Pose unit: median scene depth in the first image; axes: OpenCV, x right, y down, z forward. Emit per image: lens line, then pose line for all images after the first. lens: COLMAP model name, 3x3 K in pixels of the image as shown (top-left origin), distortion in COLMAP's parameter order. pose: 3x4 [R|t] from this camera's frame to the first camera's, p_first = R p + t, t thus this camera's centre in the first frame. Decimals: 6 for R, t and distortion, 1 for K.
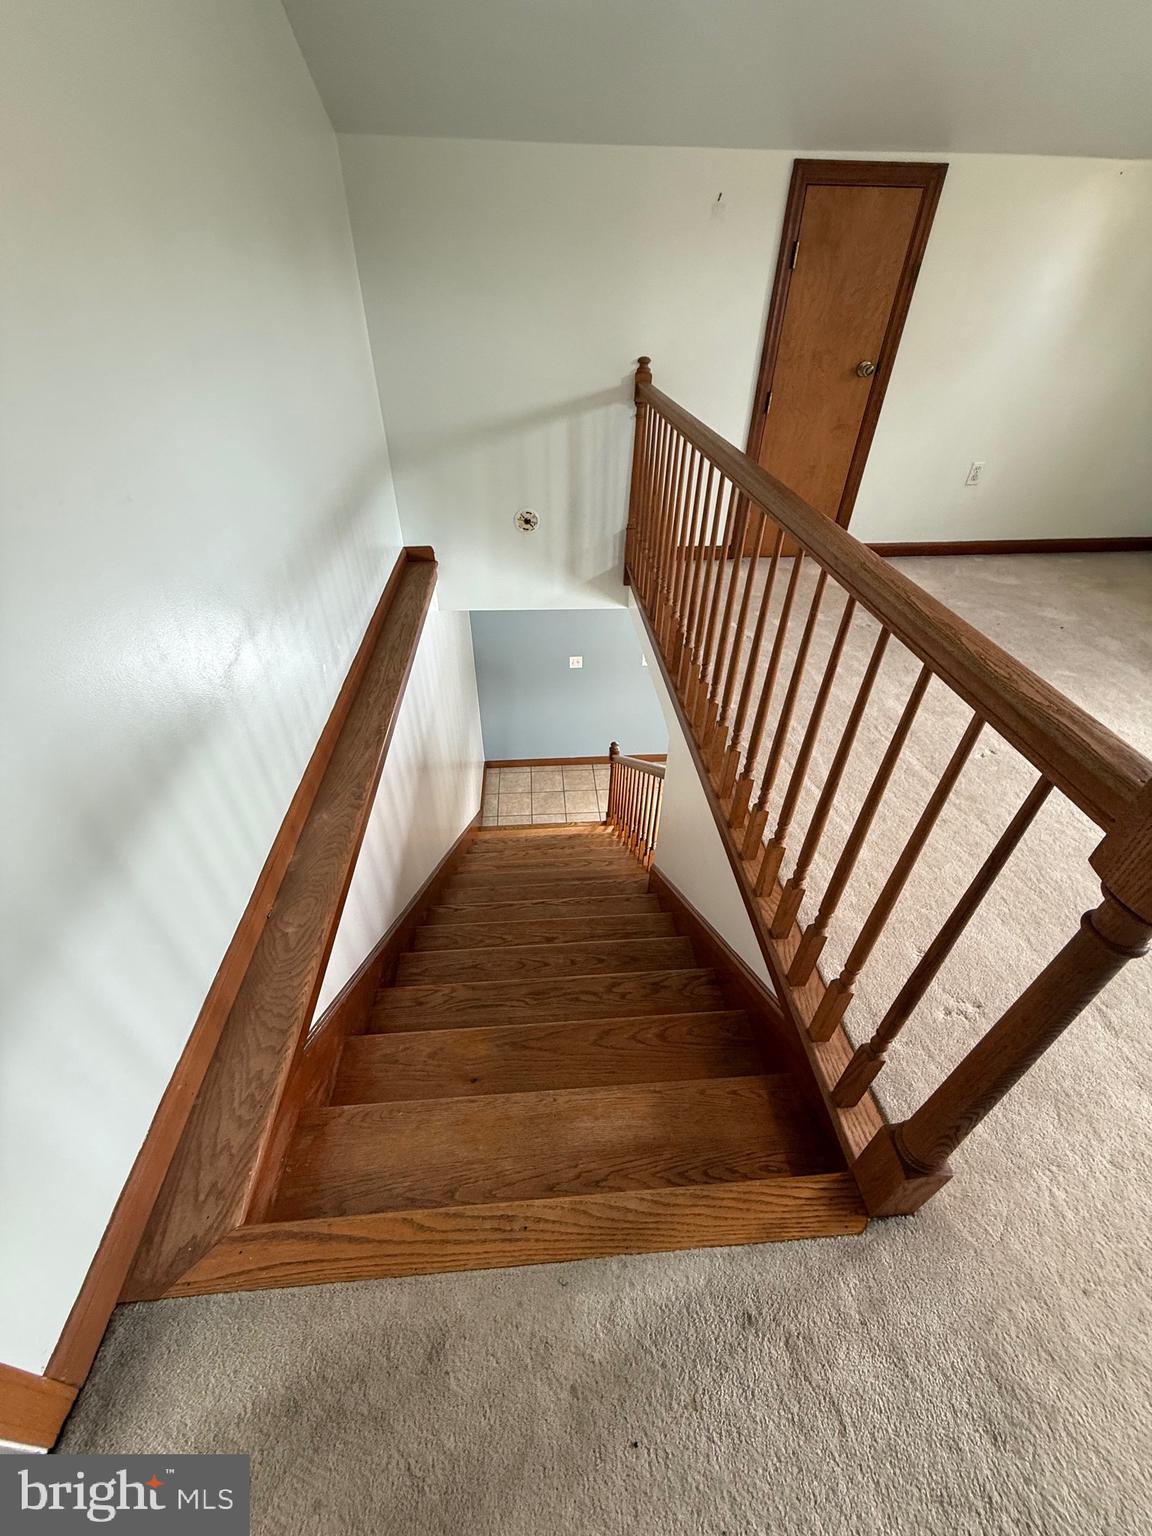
lens RADIAL K [[607.1, 0, 576.9], [0, 607.1, 766.4], [0, 0, 1]] dist [-0.001548, -0.000144]
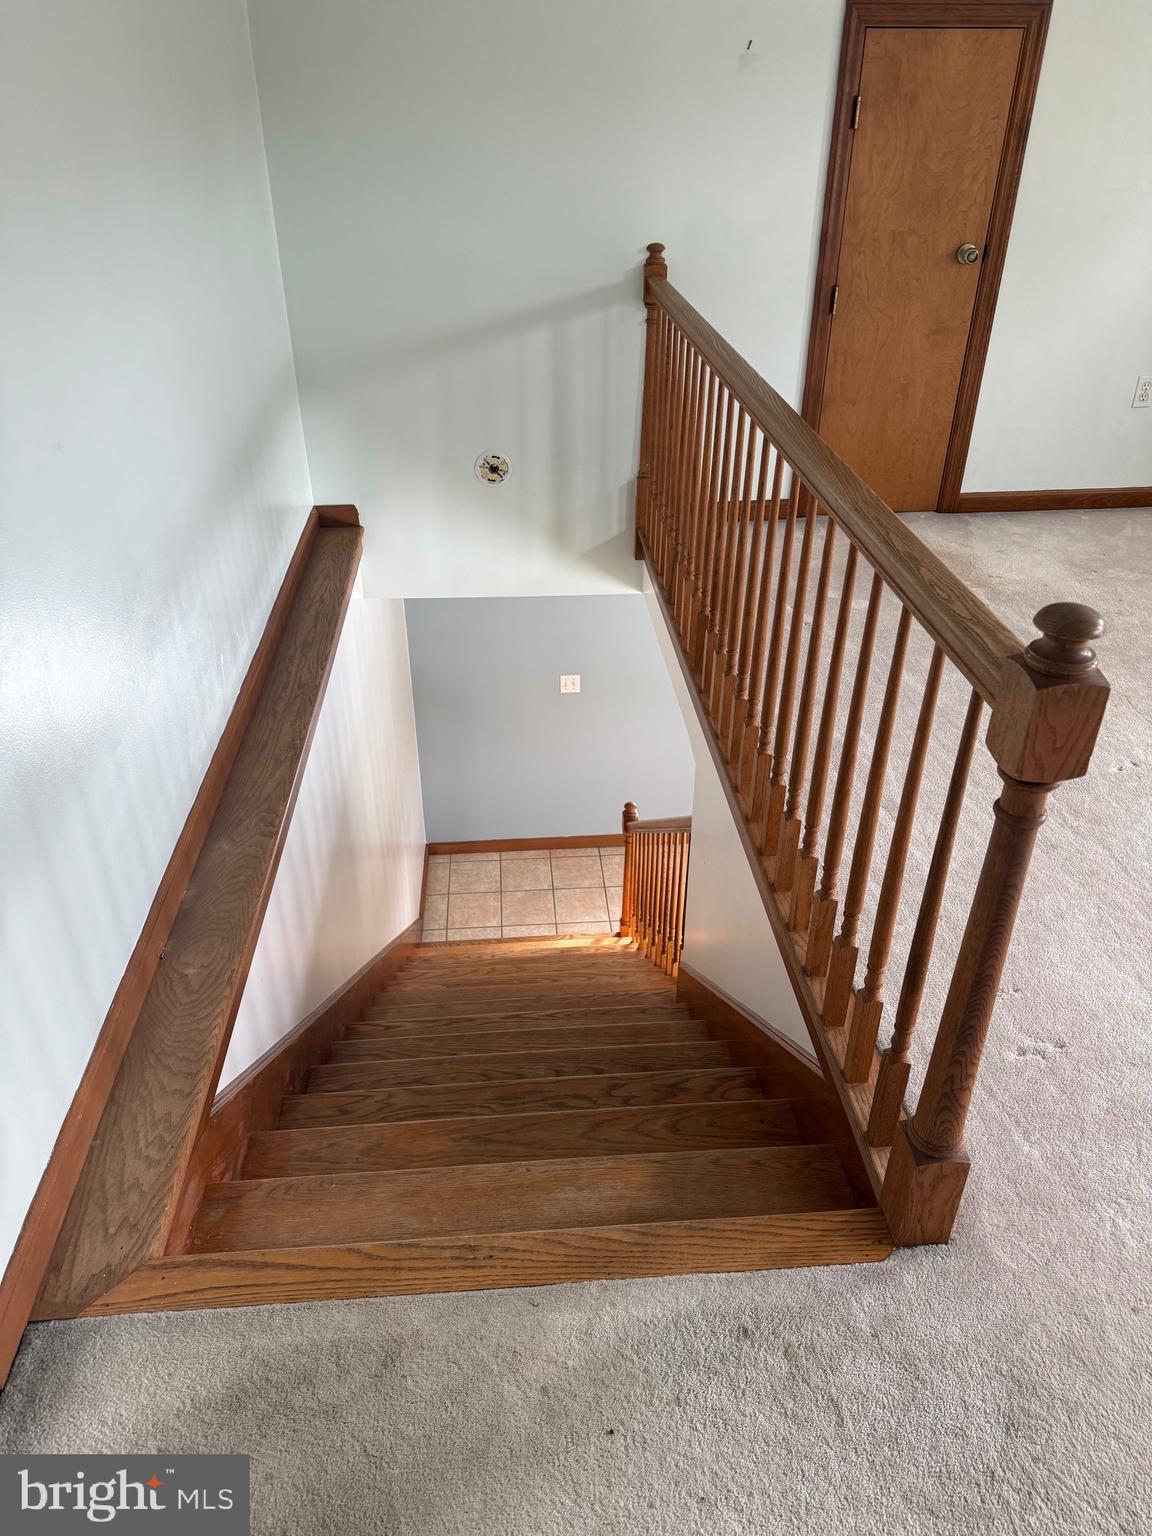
lens RADIAL K [[1061.7, 0, 567.3], [0, 1061.7, 782.7], [0, 0, 1]] dist [0.094787, -0.143011]
pose [[0.999883, -0.008389, -0.012828, 0.030316], [0.007058, 0.994918, -0.100436, 0.155746], [0.013606, 0.100334, 0.994861, -0.365028]]
